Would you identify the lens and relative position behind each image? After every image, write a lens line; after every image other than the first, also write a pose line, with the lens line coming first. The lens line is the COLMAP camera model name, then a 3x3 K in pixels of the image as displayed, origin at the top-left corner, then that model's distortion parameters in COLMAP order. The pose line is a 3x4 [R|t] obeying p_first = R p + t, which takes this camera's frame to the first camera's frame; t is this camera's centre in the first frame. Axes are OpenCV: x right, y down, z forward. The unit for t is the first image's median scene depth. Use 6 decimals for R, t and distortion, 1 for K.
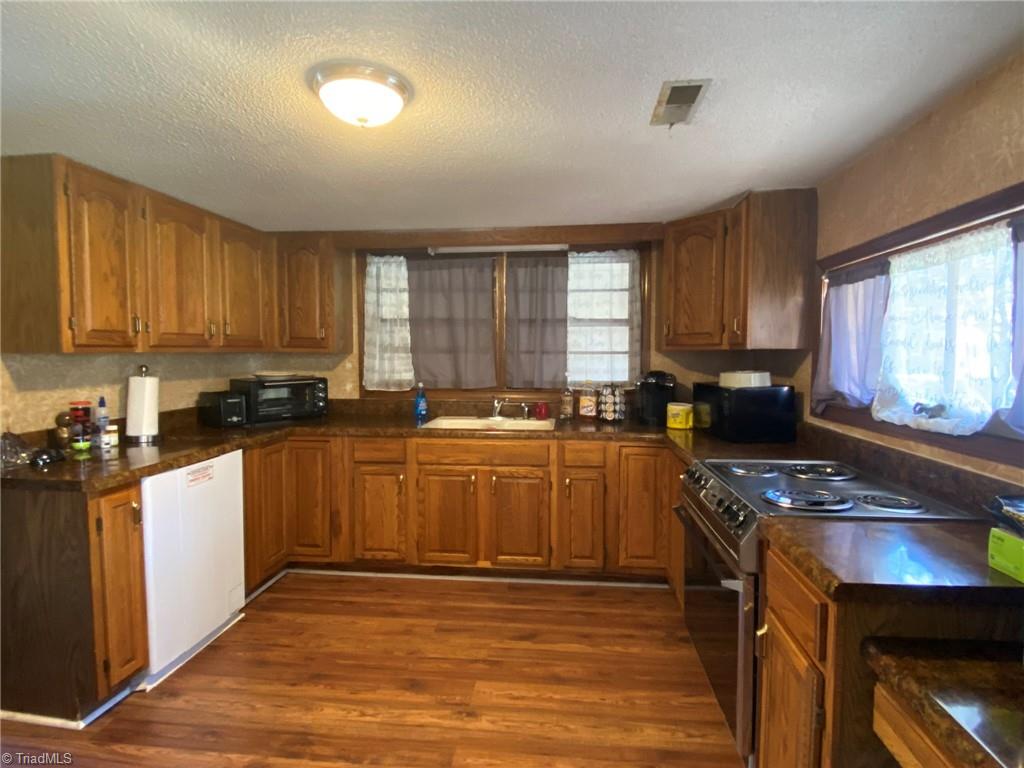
lens RADIAL K [[569.0, 0, 512.0], [0, 569.0, 384.0], [0, 0, 1]] dist [0.072944, -0.073045]
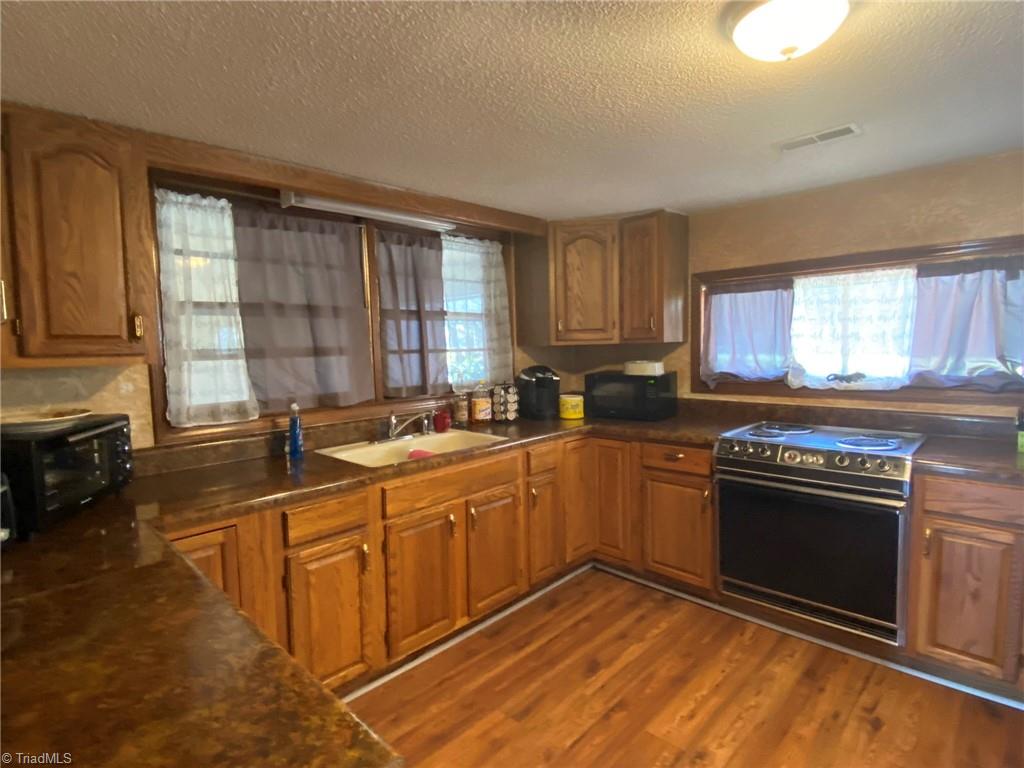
lens RADIAL K [[569.0, 0, 512.0], [0, 569.0, 384.0], [0, 0, 1]] dist [0.072944, -0.073045]
pose [[0.569321, -0.077400, 0.818464, -0.646811], [0.070266, 0.996496, 0.045360, -0.043262], [-0.819107, 0.031686, 0.572765, 0.495121]]
